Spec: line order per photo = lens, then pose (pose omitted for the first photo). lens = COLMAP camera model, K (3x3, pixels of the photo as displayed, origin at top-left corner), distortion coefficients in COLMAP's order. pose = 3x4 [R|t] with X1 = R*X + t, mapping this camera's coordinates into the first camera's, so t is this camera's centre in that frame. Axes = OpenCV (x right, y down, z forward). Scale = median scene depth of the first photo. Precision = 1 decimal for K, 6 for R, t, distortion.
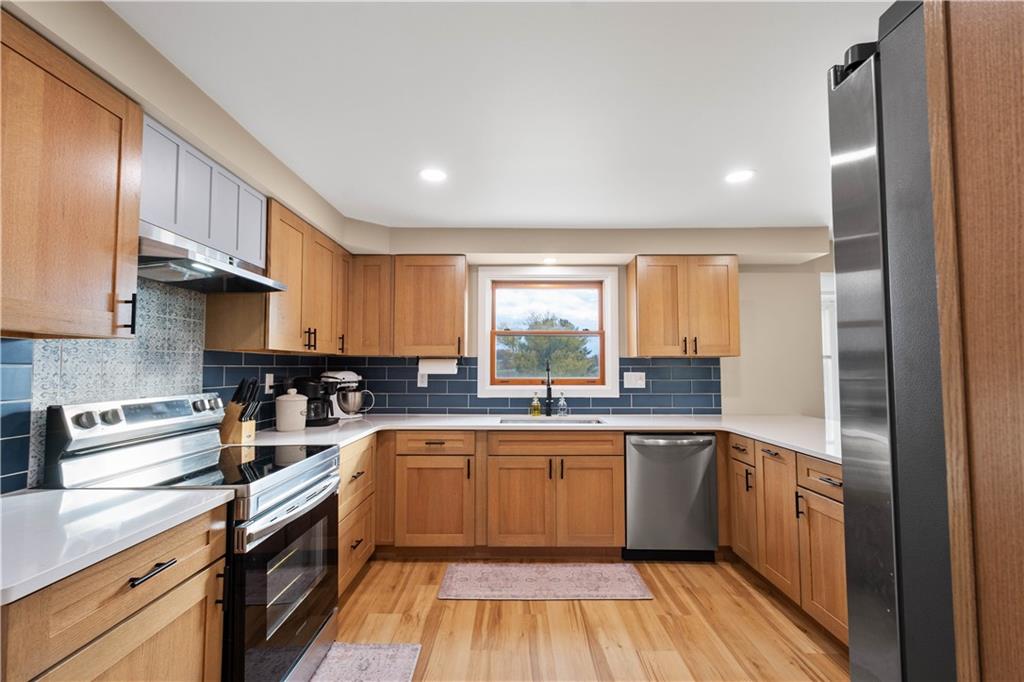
lens RADIAL K [[448.5, 0, 512.0], [0, 448.5, 374.1], [0, 0, 1]] dist [0.000203, -0.000062]
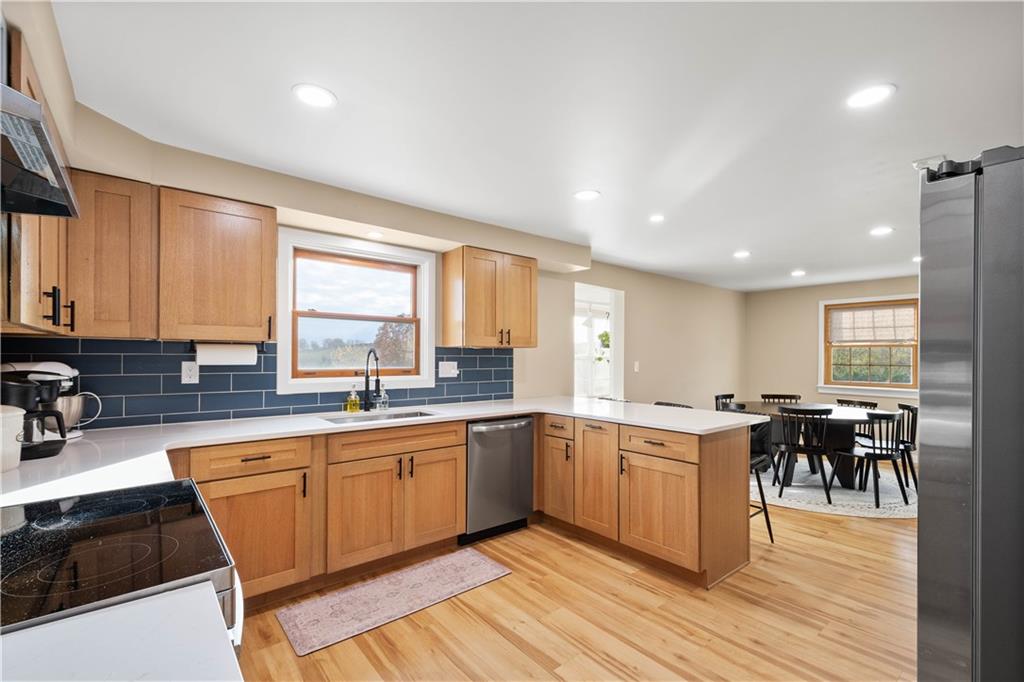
lens RADIAL K [[447.6, 0, 512.3], [0, 447.6, 379.5], [0, 0, 1]] dist [0.000649, 0.000016]
pose [[0.765256, -0.029081, 0.643069, -0.313674], [0.003607, 0.999157, 0.040892, -0.005388], [-0.643716, -0.028974, 0.764716, 0.160862]]
